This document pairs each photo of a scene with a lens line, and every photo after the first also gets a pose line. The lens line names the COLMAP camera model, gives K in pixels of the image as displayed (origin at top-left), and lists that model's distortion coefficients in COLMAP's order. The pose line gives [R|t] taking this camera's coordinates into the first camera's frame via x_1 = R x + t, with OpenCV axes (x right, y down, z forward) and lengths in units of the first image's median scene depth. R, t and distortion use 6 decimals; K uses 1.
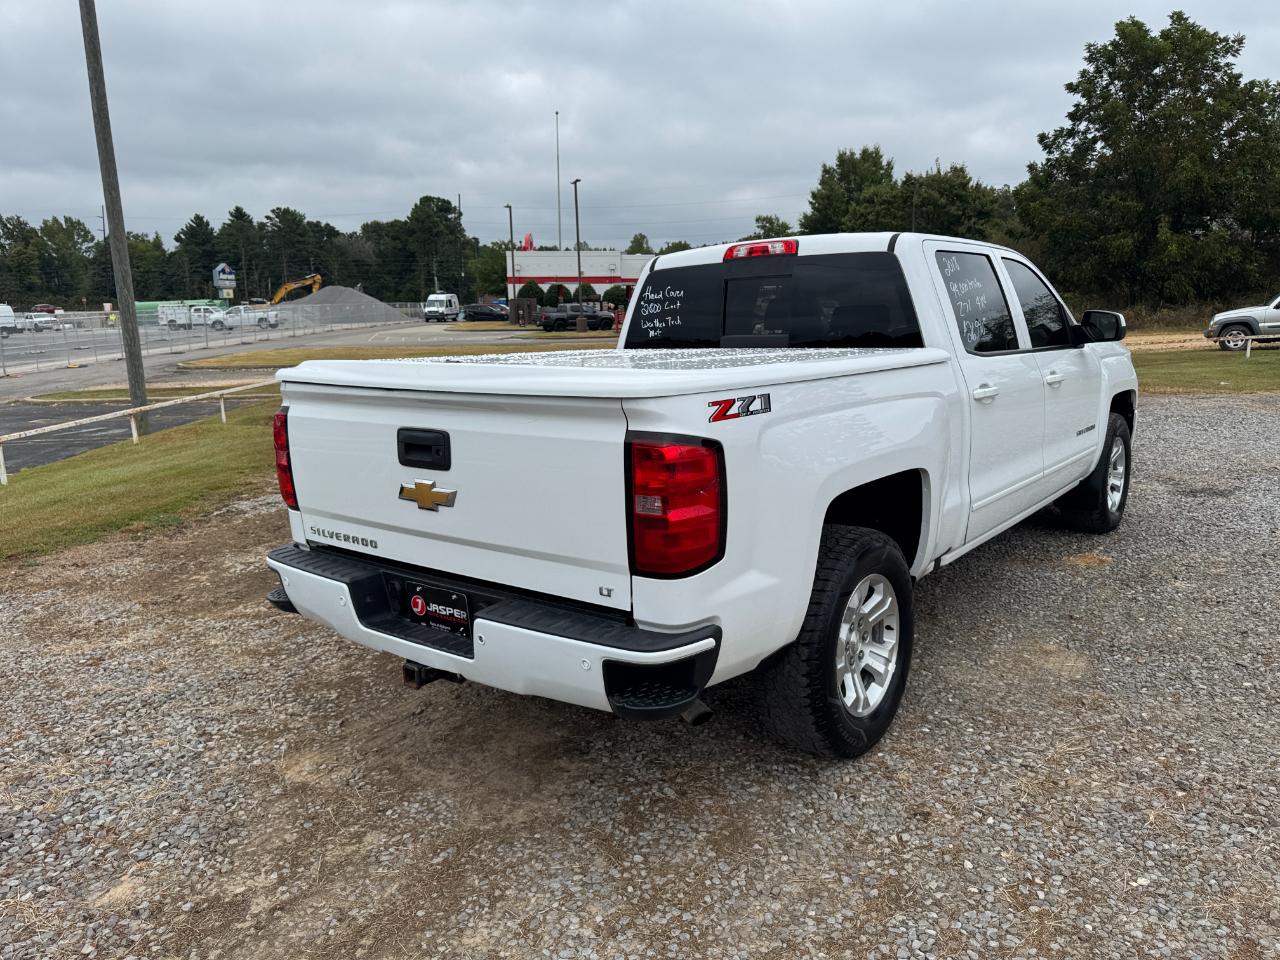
lens RADIAL K [[906.9, 0, 654.1], [0, 906.9, 476.8], [0, 0, 1]] dist [0.006159, -0.015053]
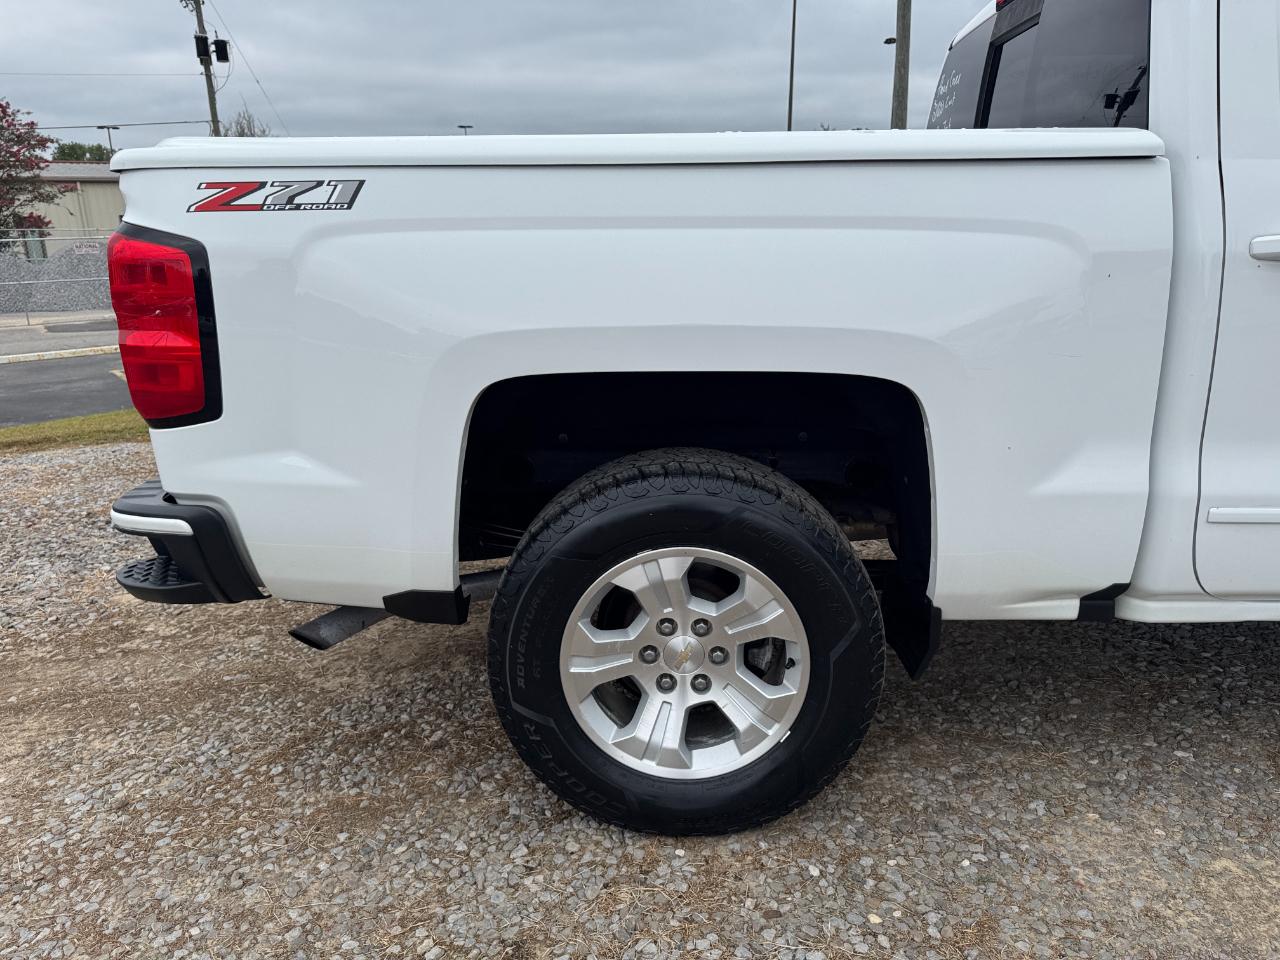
lens RADIAL K [[906.9, 0, 646.8], [0, 906.9, 490.1], [0, 0, 1]] dist [0.006159, -0.015053]
pose [[0.593945, 0.234956, -0.769431, 0.048875], [-0.137964, 0.971982, 0.190310, -0.001967], [0.792588, -0.006880, 0.609719, 0.049401]]
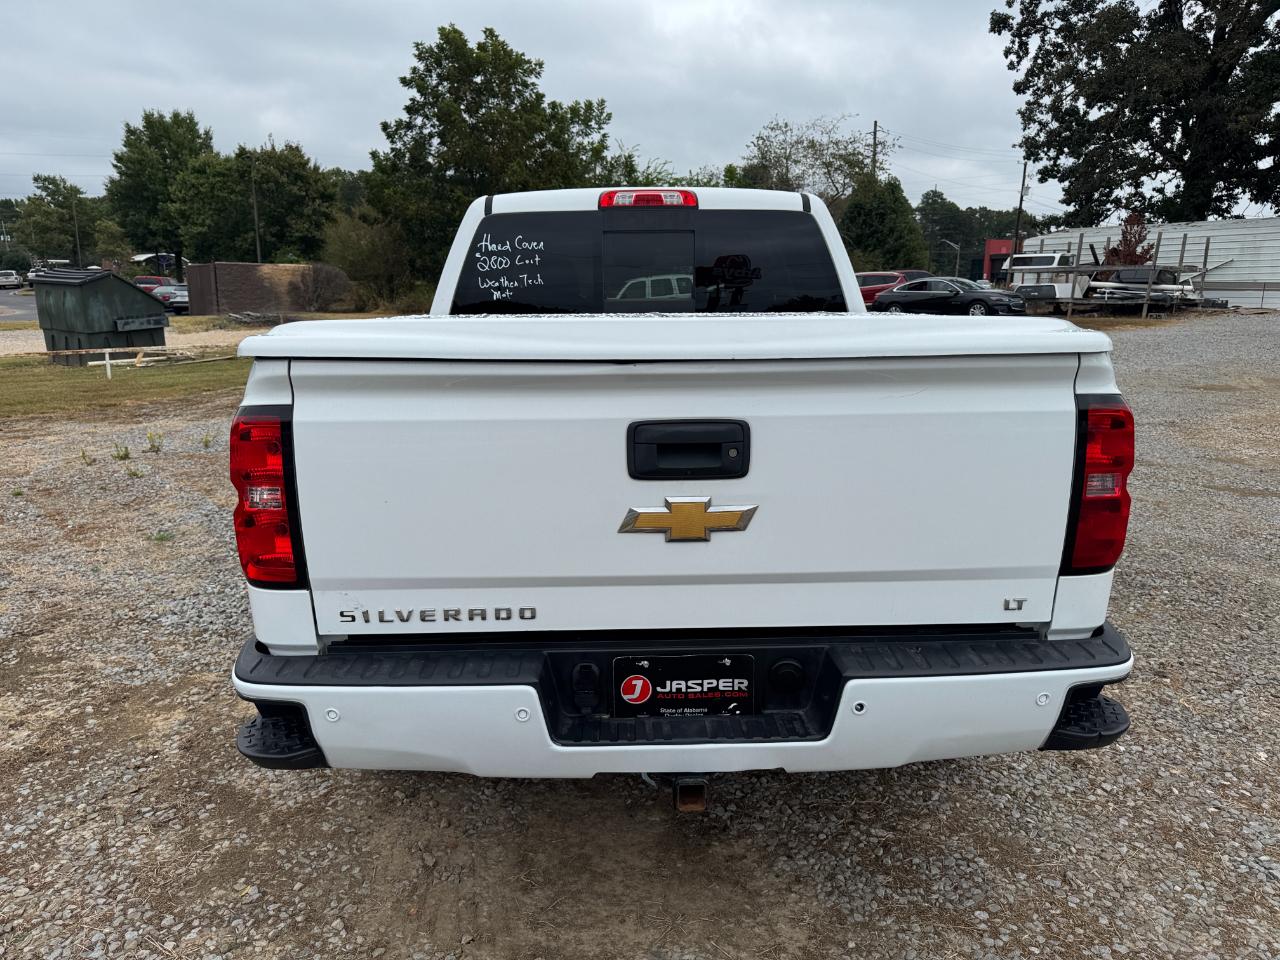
lens RADIAL K [[906.9, 0, 629.6], [0, 906.9, 482.7], [0, 0, 1]] dist [0.006159, -0.015053]
pose [[0.770299, -0.106117, 0.628791, -0.048006], [0.092681, 0.994217, 0.054250, -0.003155], [-0.630912, 0.016488, 0.775679, 0.035846]]
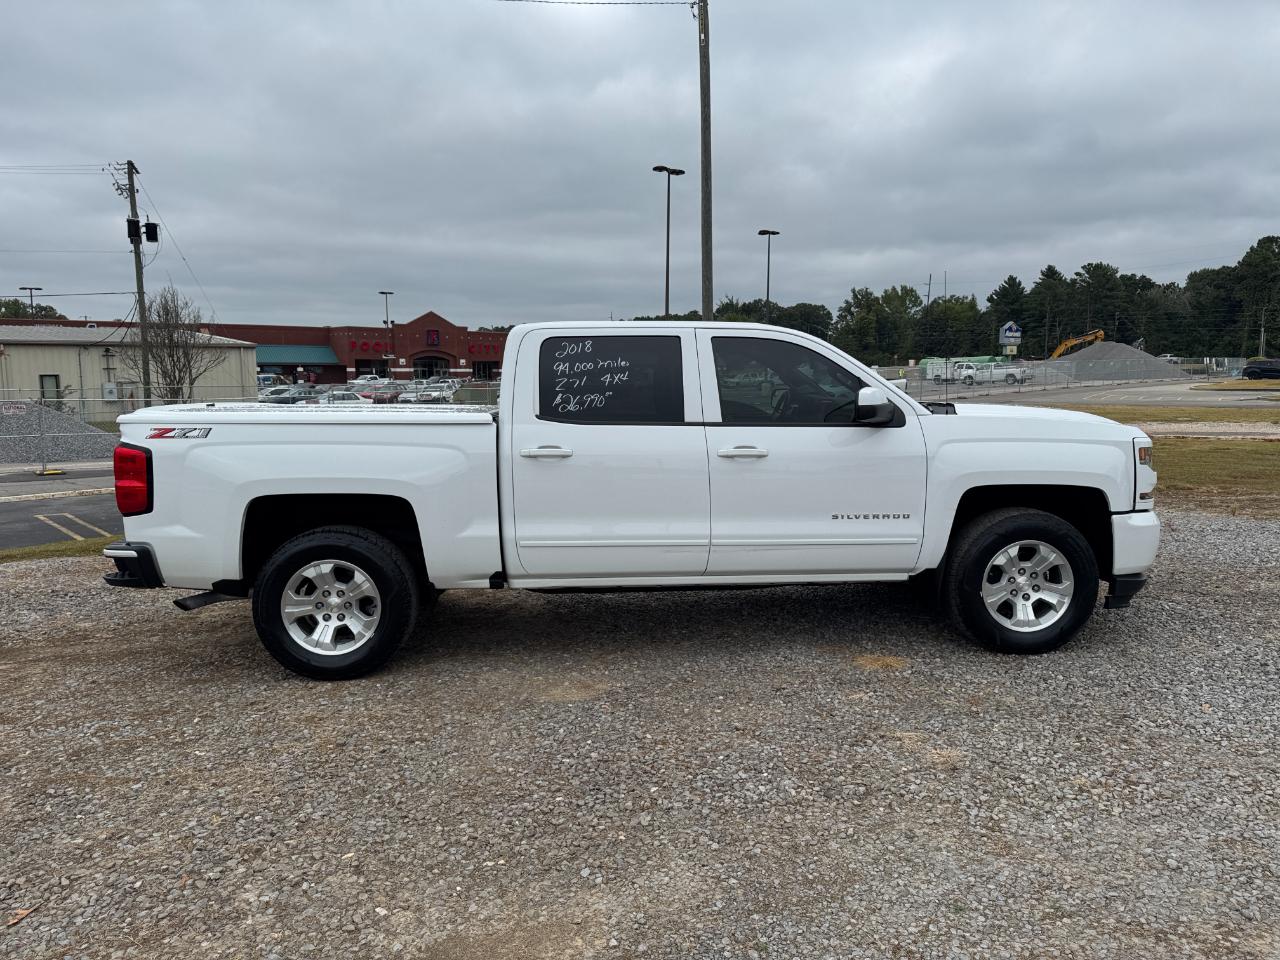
lens RADIAL K [[906.9, 0, 652.0], [0, 906.9, 483.0], [0, 0, 1]] dist [0.006159, -0.015053]
pose [[0.664406, 0.098434, -0.740862, 0.128122], [-0.137380, 0.990483, 0.008396, -0.007571], [0.734637, 0.096201, 0.671605, 0.029081]]
